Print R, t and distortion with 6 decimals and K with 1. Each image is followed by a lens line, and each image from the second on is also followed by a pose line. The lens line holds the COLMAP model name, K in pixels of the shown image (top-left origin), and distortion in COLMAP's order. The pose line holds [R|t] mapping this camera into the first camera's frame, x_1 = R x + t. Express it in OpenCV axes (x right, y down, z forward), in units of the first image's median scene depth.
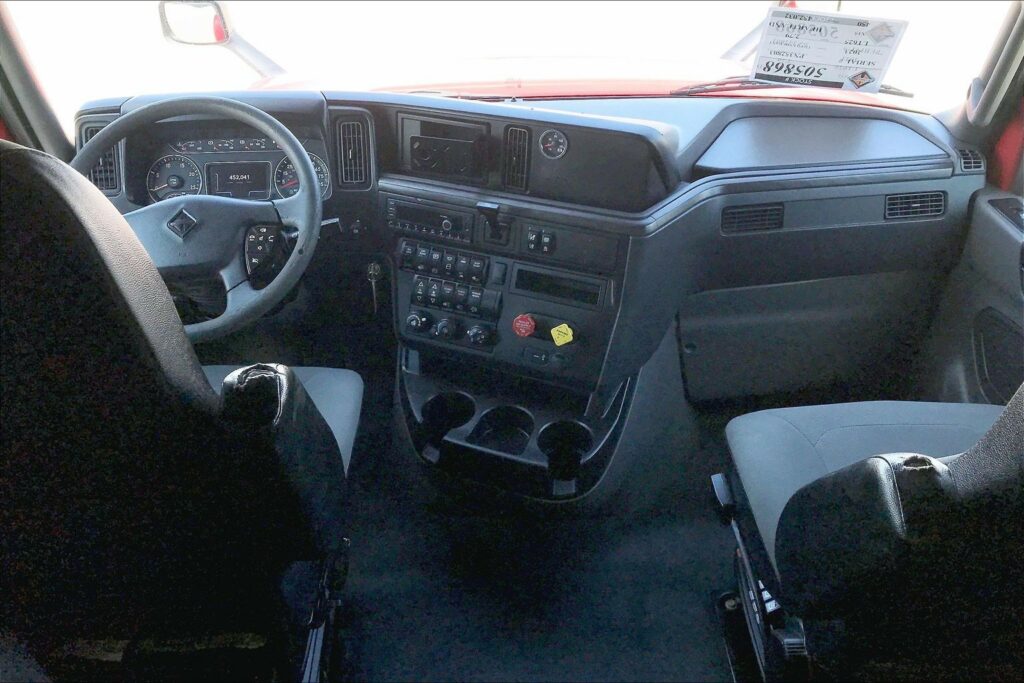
lens RADIAL K [[846.2, 0, 512.0], [0, 846.2, 341.5], [0, 0, 1]] dist [0.023818, -0.008020]
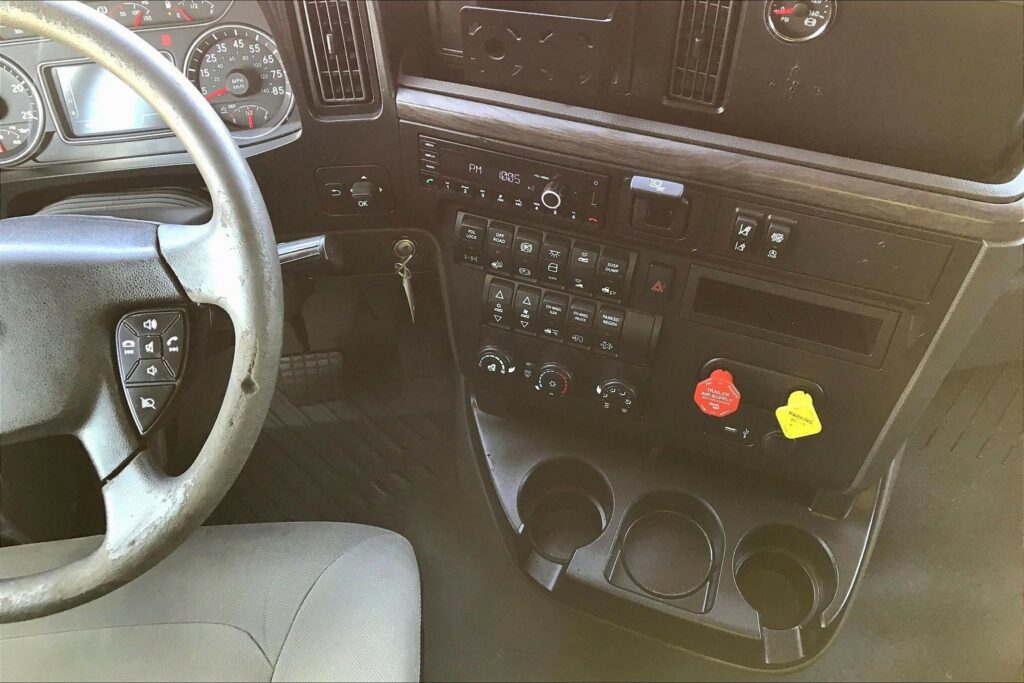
lens RADIAL K [[778.4, 0, 511.4], [0, 778.4, 326.0], [0, 0, 1]] dist [0.062760, -0.092175]
pose [[0.997871, -0.062379, -0.019024, -0.094382], [0.065109, 0.936290, 0.345141, -0.220540], [-0.003717, -0.345645, 0.938358, 0.553414]]
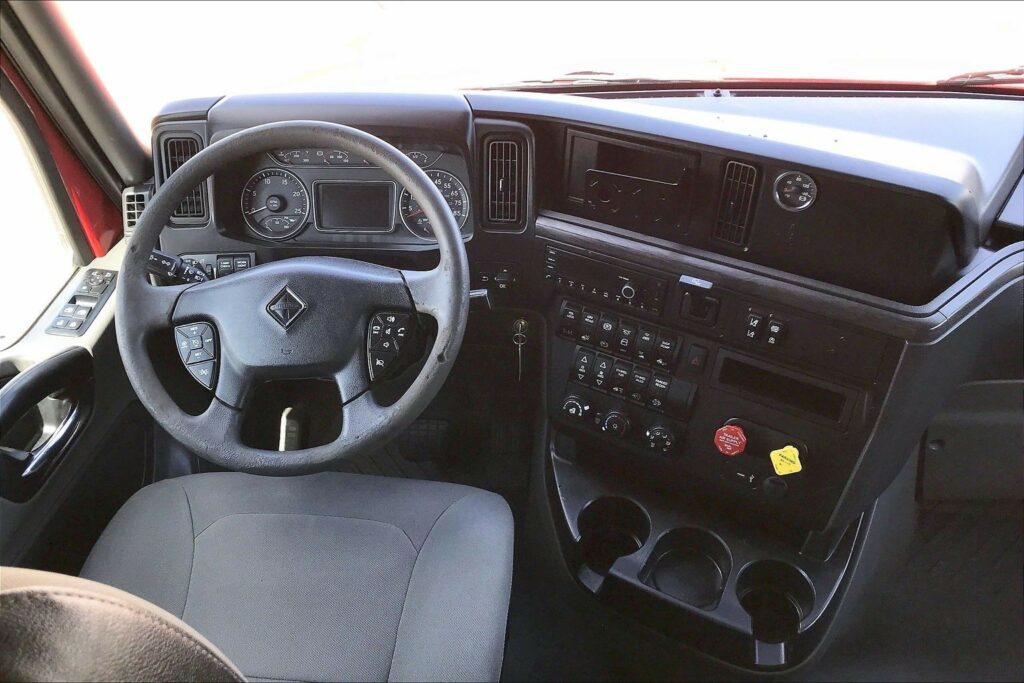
lens RADIAL K [[840.3, 0, 474.9], [0, 840.3, 341.0], [0, 0, 1]] dist [0.067312, -0.126473]
pose [[0.988926, 0.057820, -0.136680, -0.105041], [-0.039128, 0.989978, 0.135691, -0.186611], [0.143156, -0.128840, 0.981278, 0.254709]]
